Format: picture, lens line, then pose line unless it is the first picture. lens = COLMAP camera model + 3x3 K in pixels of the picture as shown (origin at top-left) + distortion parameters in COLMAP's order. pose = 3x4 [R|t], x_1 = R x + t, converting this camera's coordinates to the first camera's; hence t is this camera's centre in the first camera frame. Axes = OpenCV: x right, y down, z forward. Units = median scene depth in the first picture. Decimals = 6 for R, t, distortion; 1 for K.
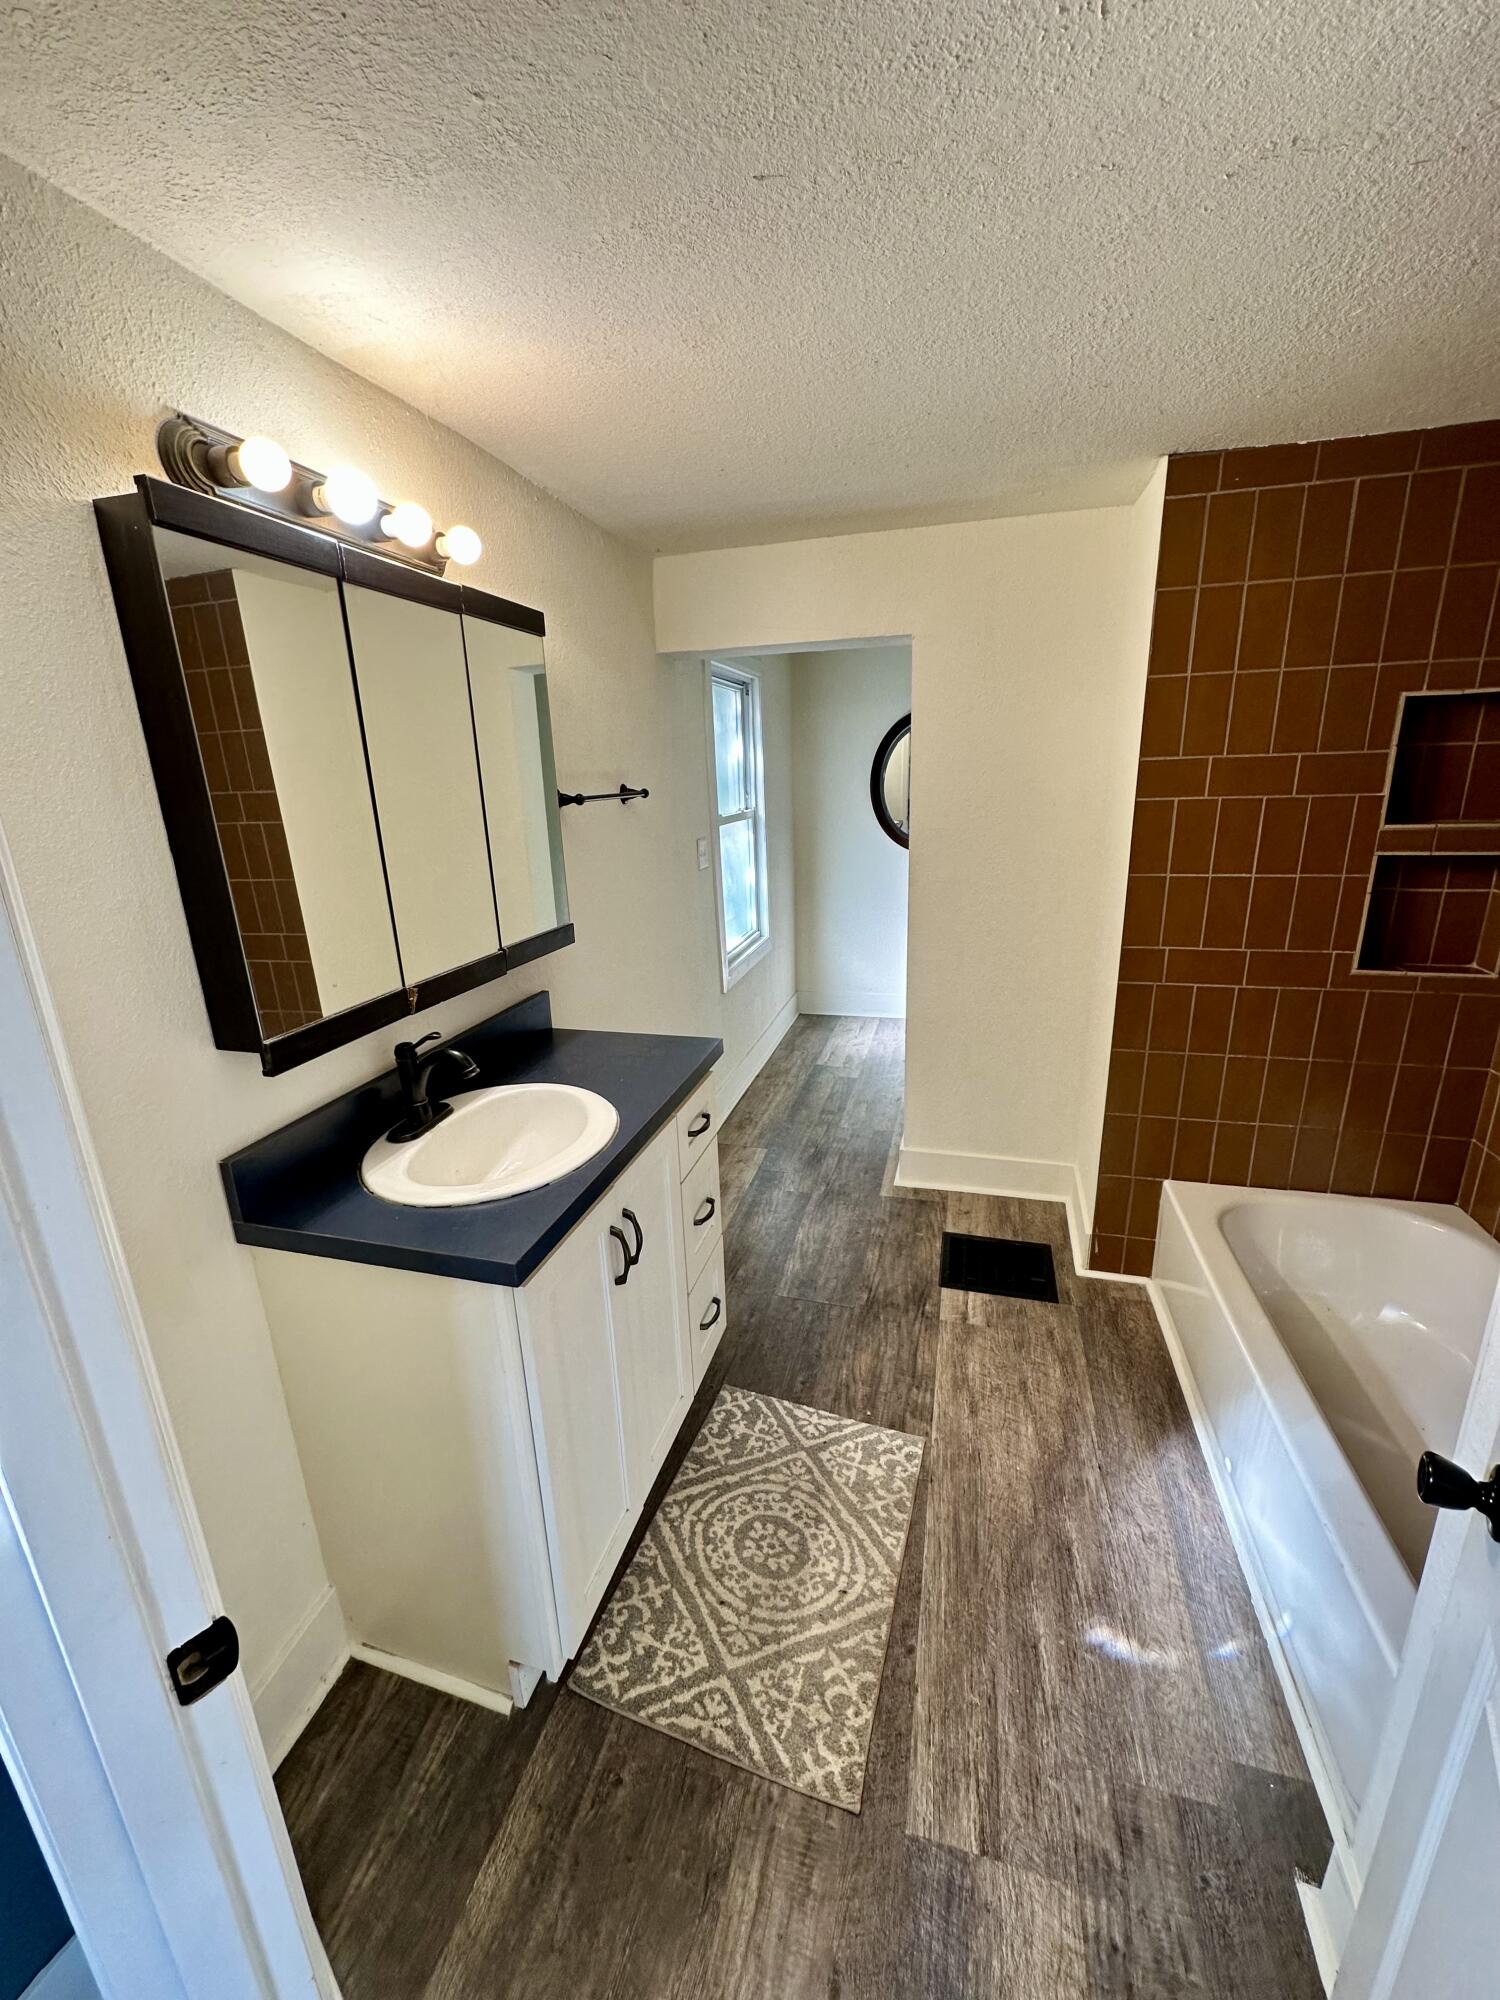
lens RADIAL K [[804.6, 0, 749.0], [0, 804.6, 1002.7], [0, 0, 1]] dist [-0.000075, -0.000291]
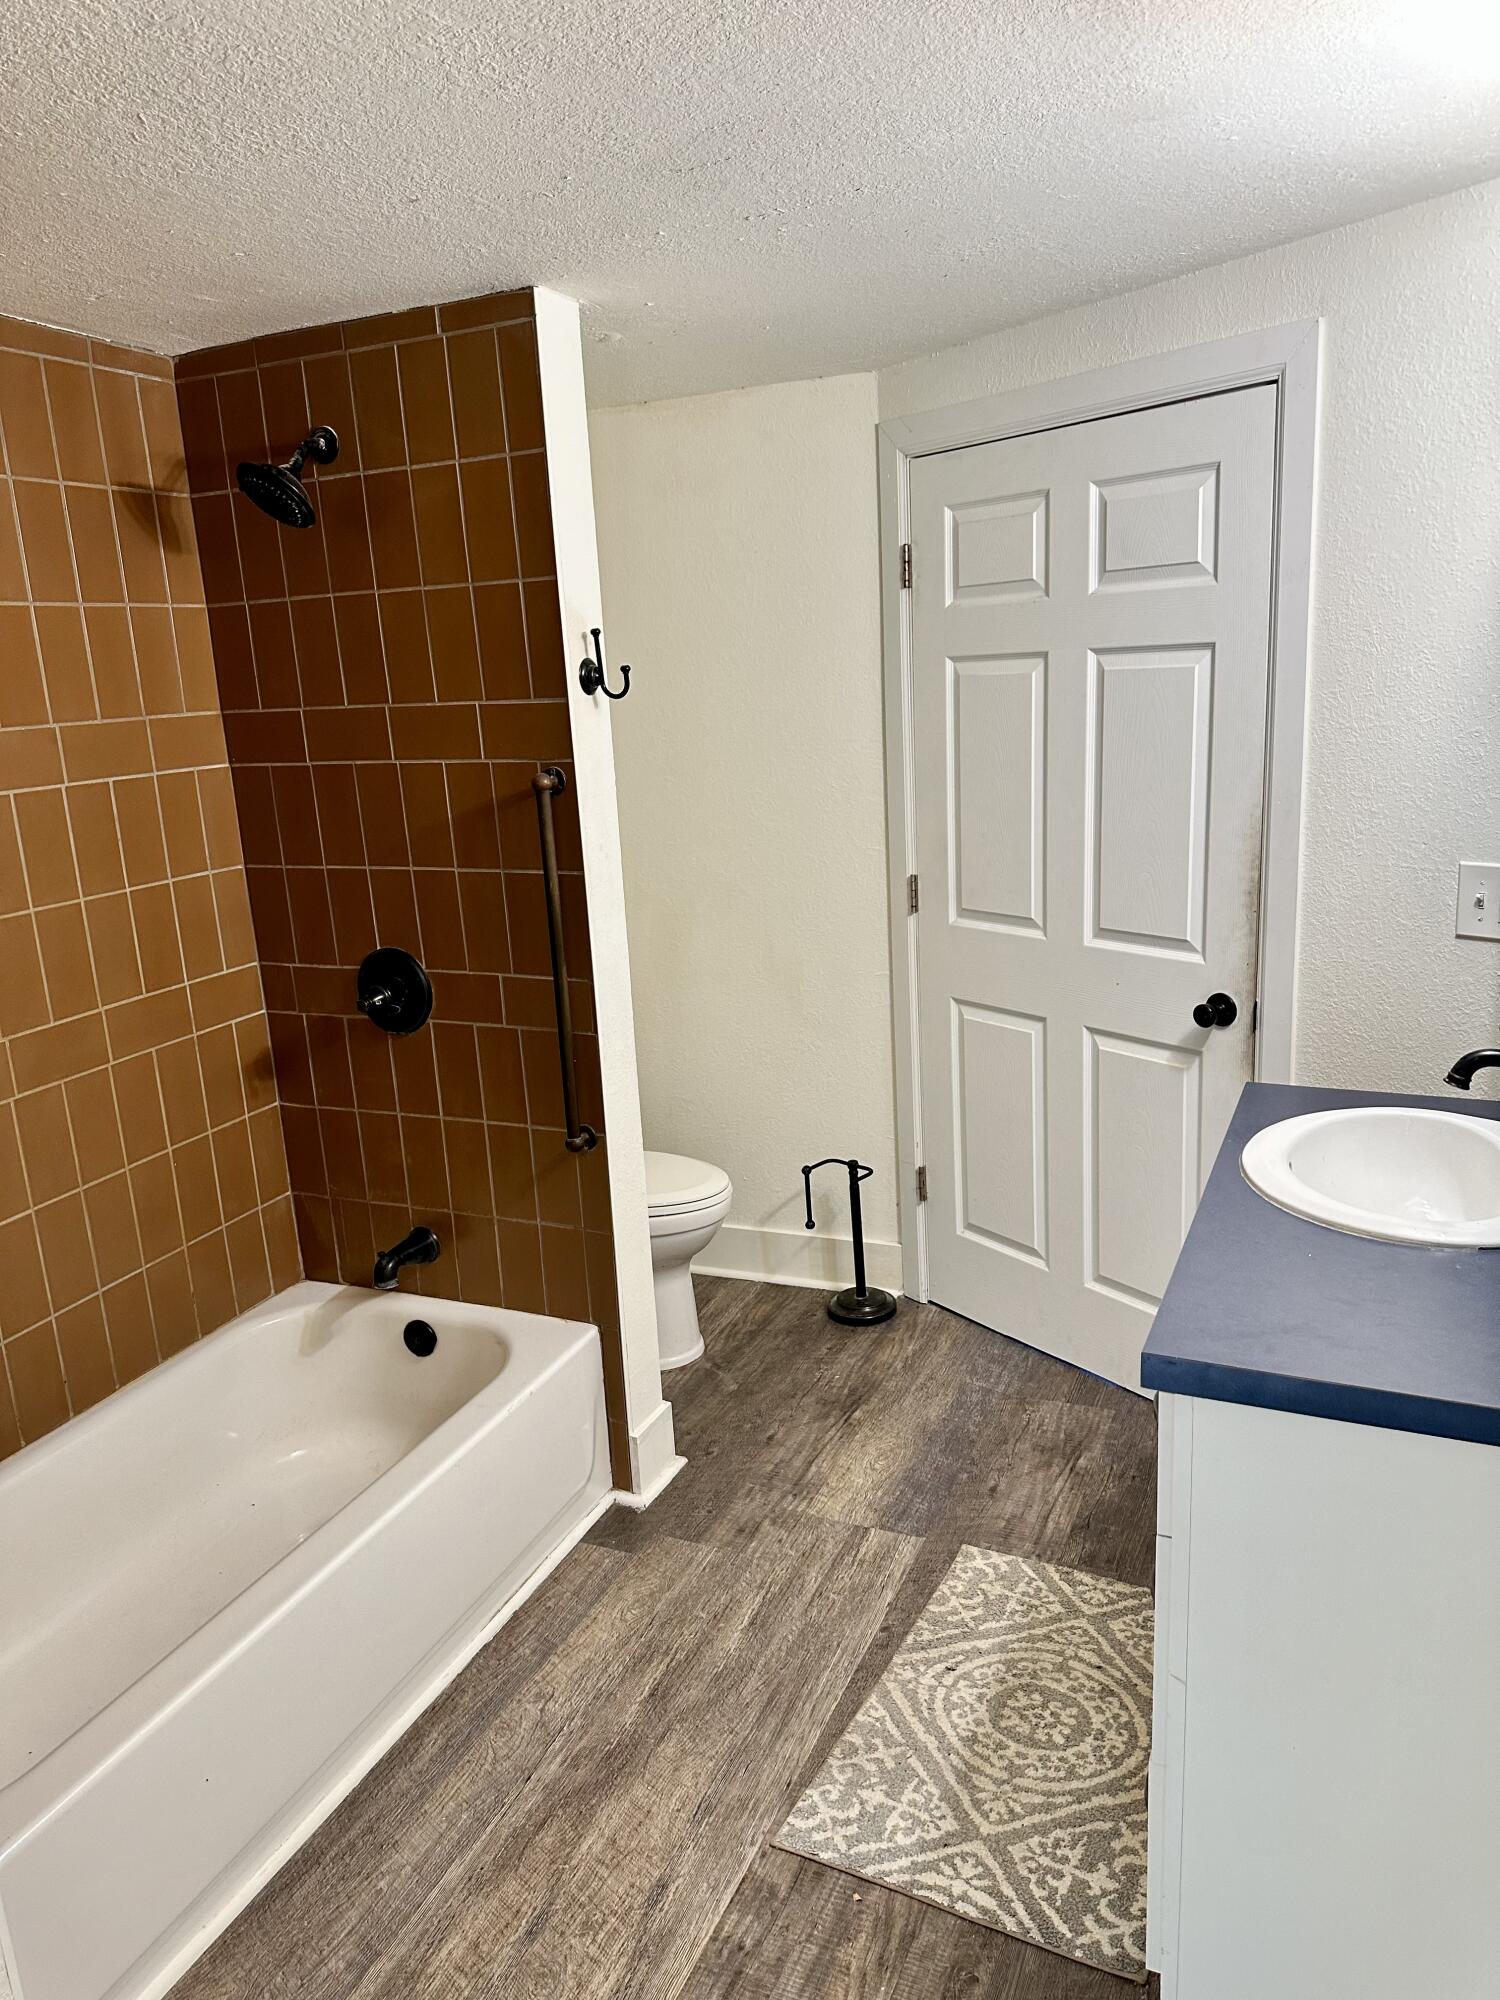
lens RADIAL K [[1409.5, 0, 750.4], [0, 1409.5, 1002.8], [0, 0, 1]] dist [0.040064, -0.044169]
pose [[-0.983557, 0.037517, 0.176658, 0.031684], [0.121600, 0.860797, 0.494208, -0.543874], [-0.133525, 0.507564, -0.851205, 1.729421]]
